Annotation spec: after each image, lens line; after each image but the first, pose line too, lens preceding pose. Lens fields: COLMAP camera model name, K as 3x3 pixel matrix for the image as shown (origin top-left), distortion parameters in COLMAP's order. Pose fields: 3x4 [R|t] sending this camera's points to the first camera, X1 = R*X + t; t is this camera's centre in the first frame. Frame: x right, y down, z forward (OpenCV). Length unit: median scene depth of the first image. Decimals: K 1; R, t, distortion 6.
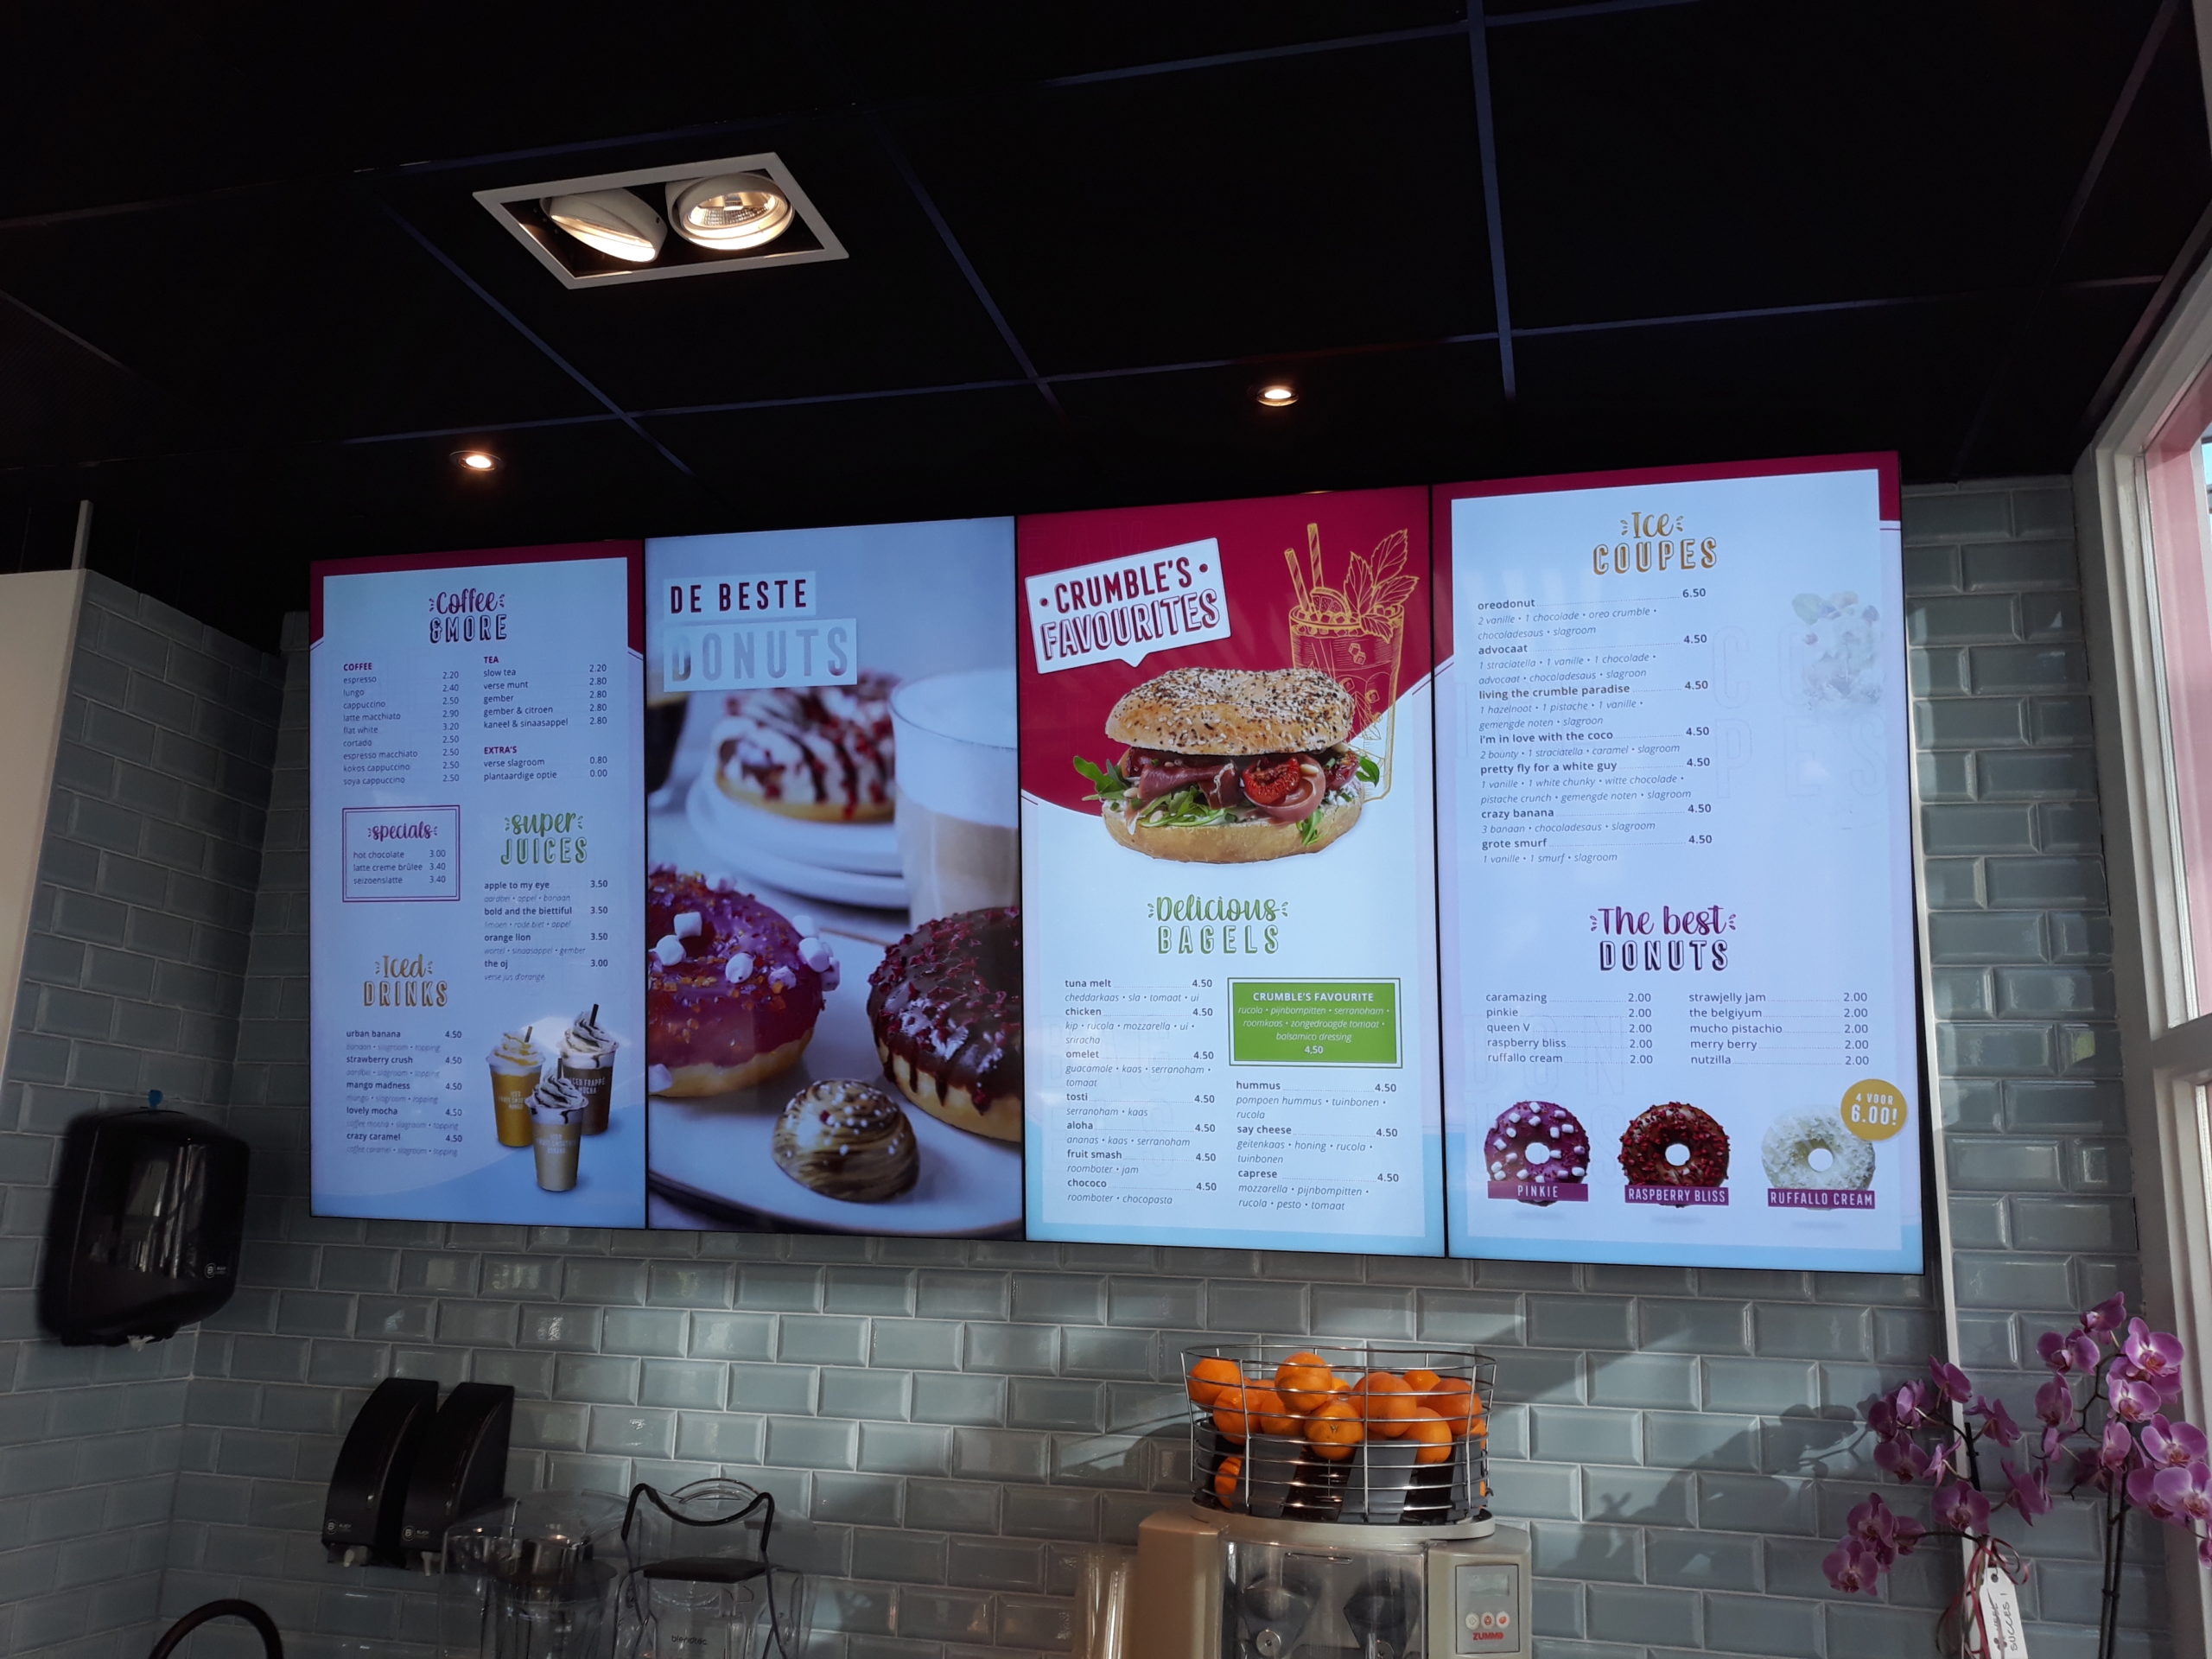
lens RADIAL K [[1822.6, 0, 1105.4], [0, 1822.6, 879.0], [0, 0, 1]] dist [0.003147, -0.004948]
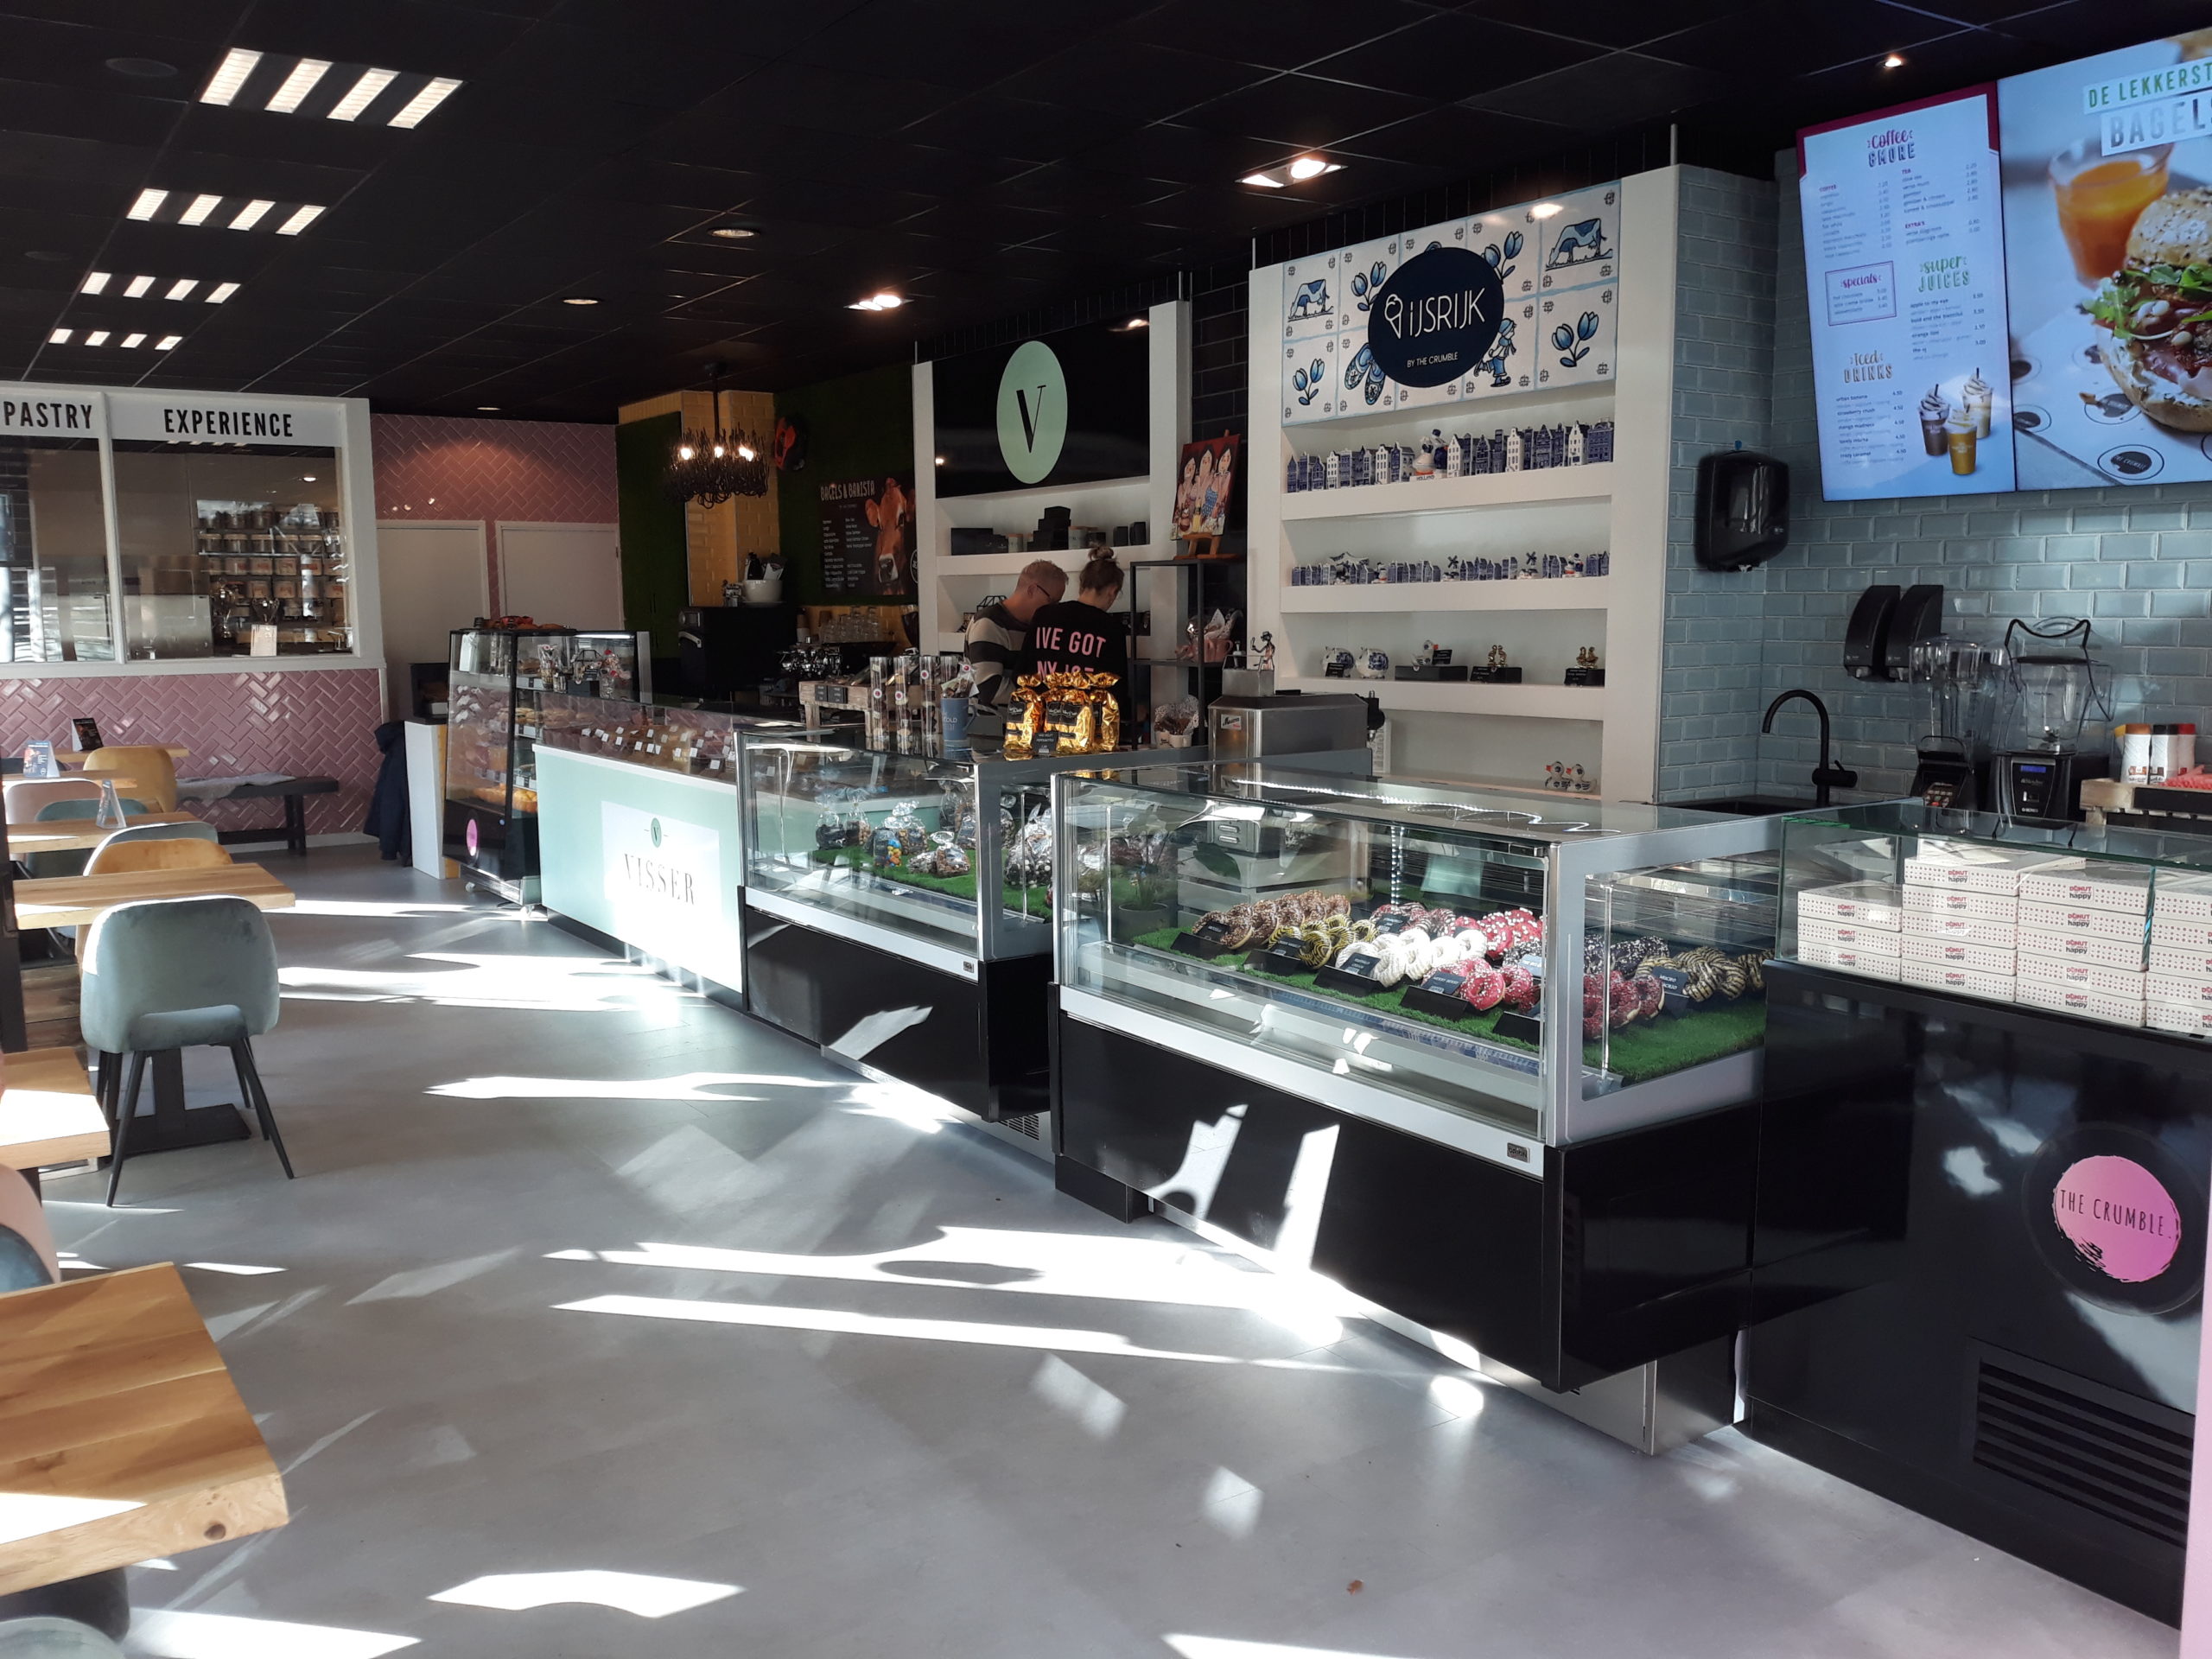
lens RADIAL K [[1847.7, 0, 1096.5], [0, 1847.7, 830.3], [0, 0, 1]] dist [-0.000406, -0.008932]
pose [[0.741738, 0.042525, -0.669340, 0.291983], [0.166003, 0.955295, 0.244650, -0.078778], [0.649821, -0.292579, 0.701520, -0.910824]]
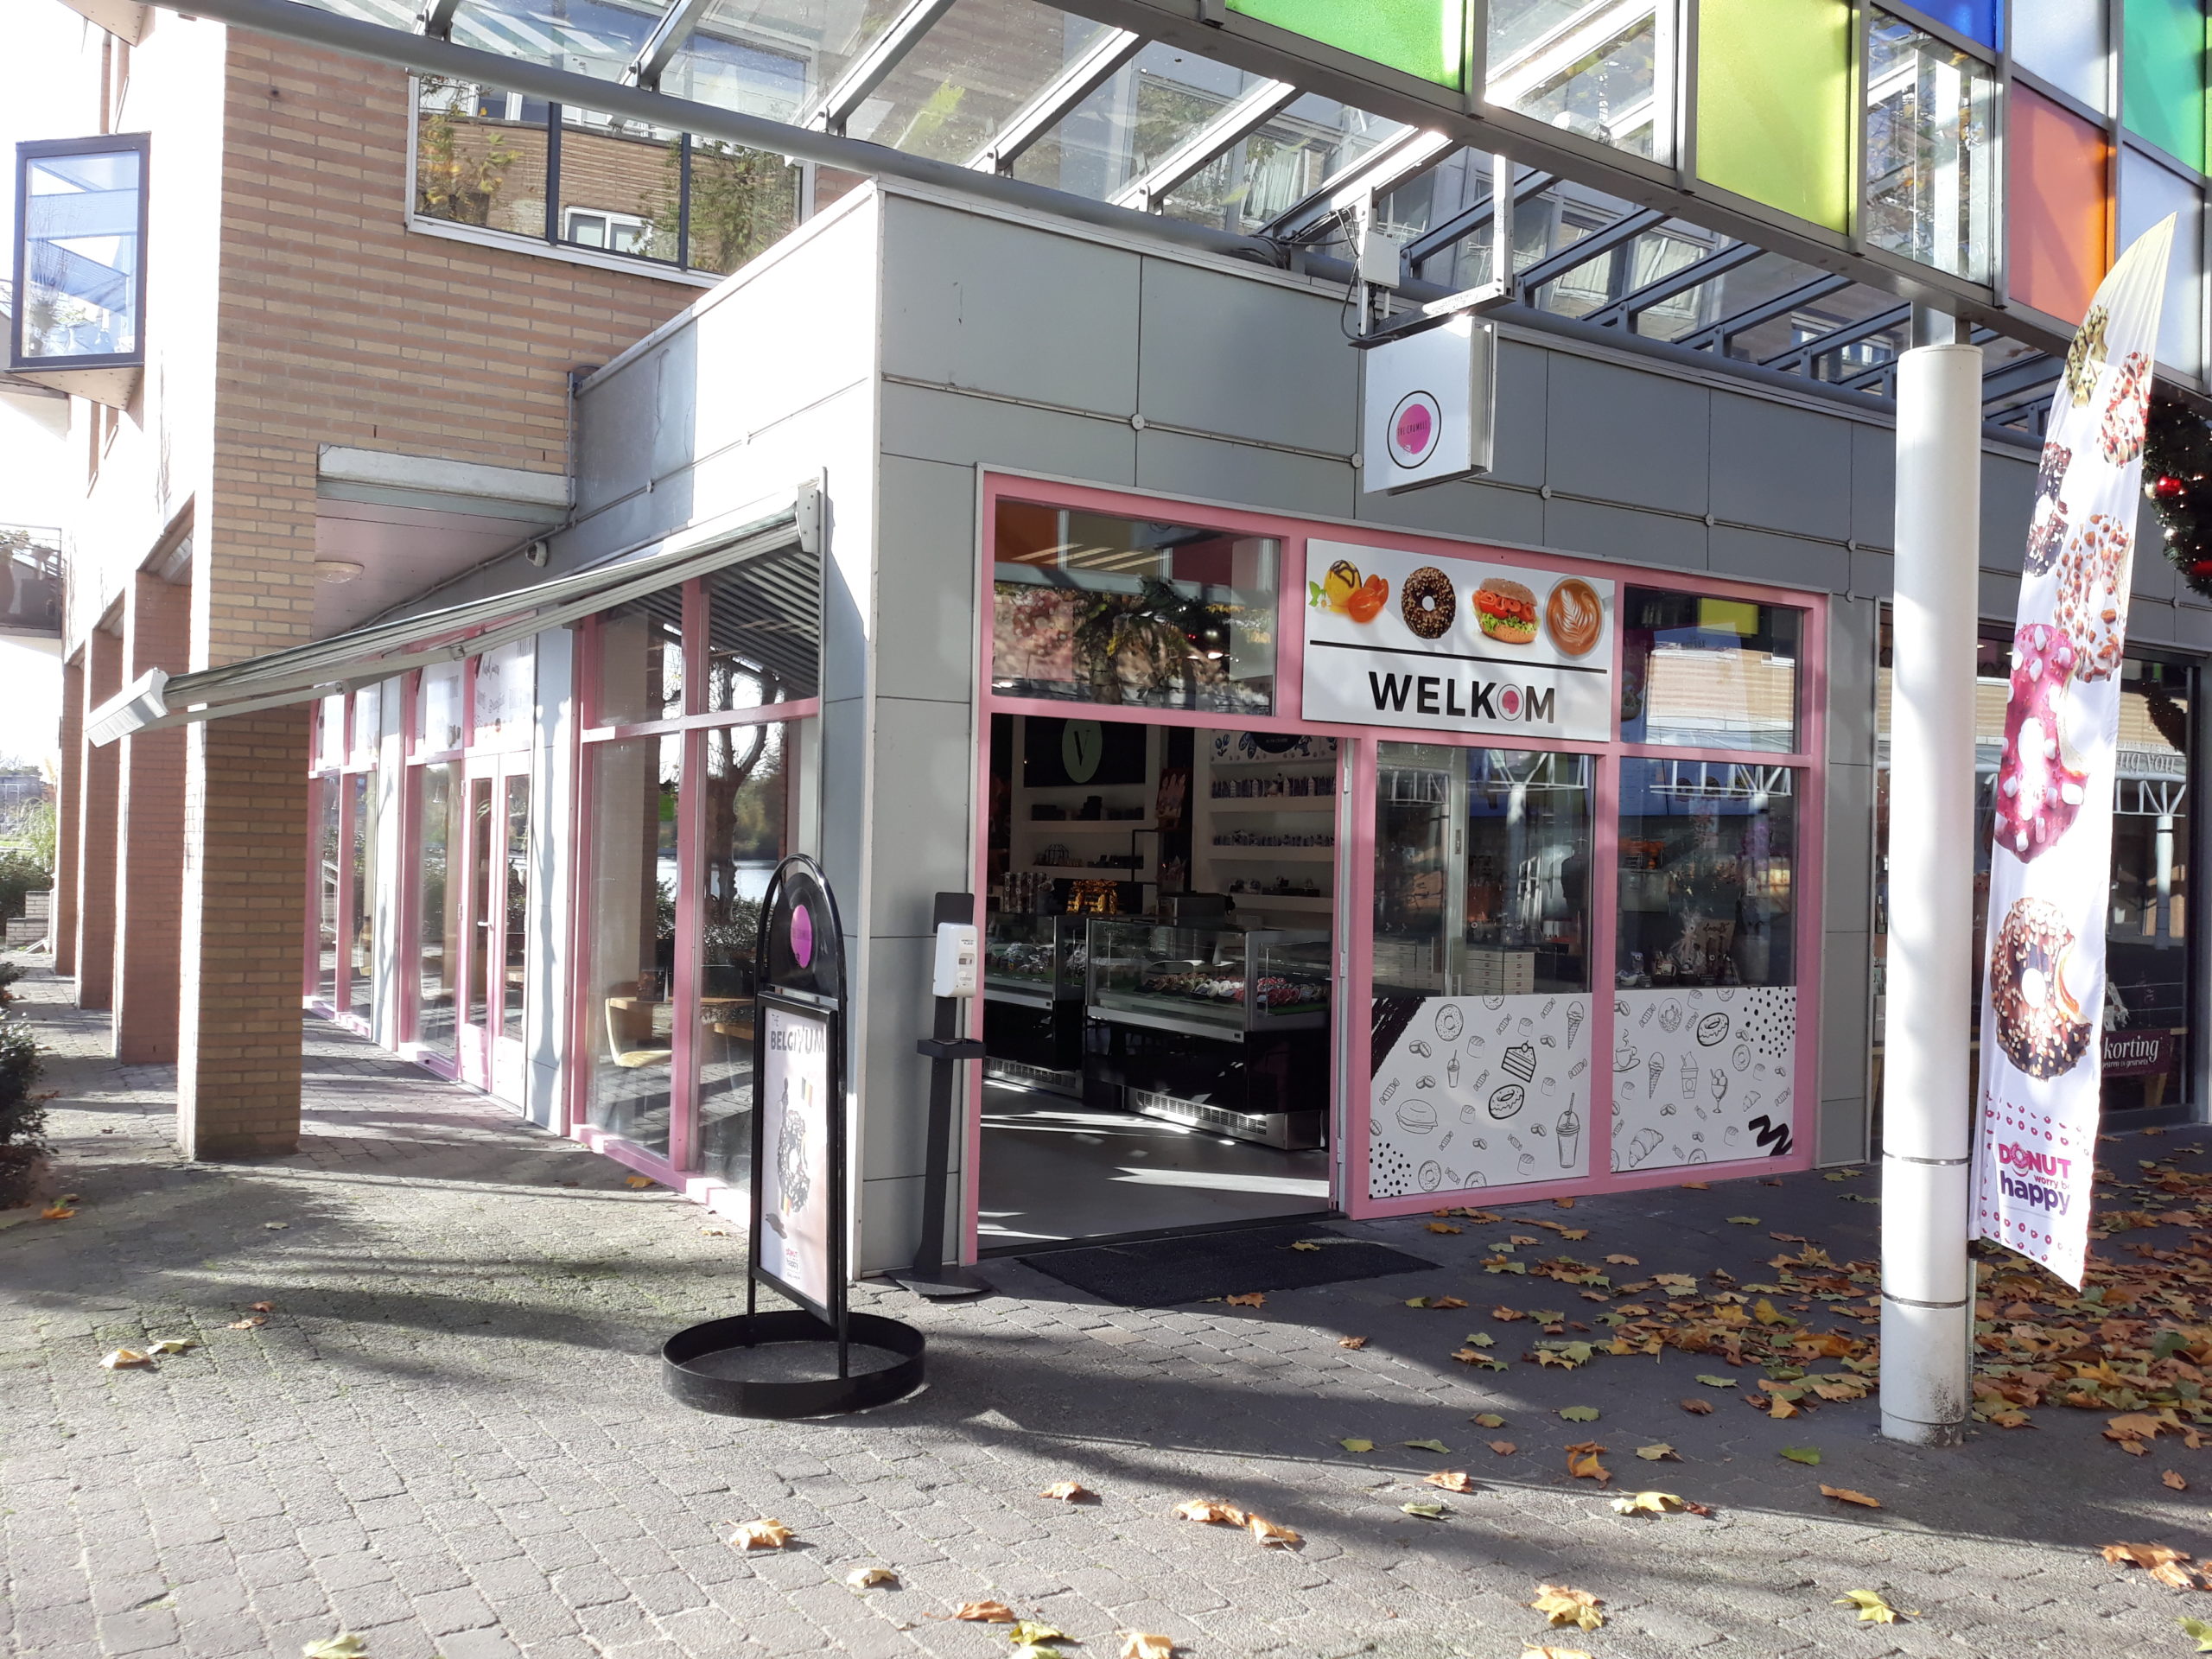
lens RADIAL K [[1847.7, 0, 1096.5], [0, 1847.7, 830.3], [0, 0, 1]] dist [-0.000406, -0.008932]
pose [[0.728906, -0.019998, -0.684321, 1.918956], [0.133789, 0.984461, 0.113737, -0.374934], [0.671413, -0.174458, 0.720256, -2.605865]]
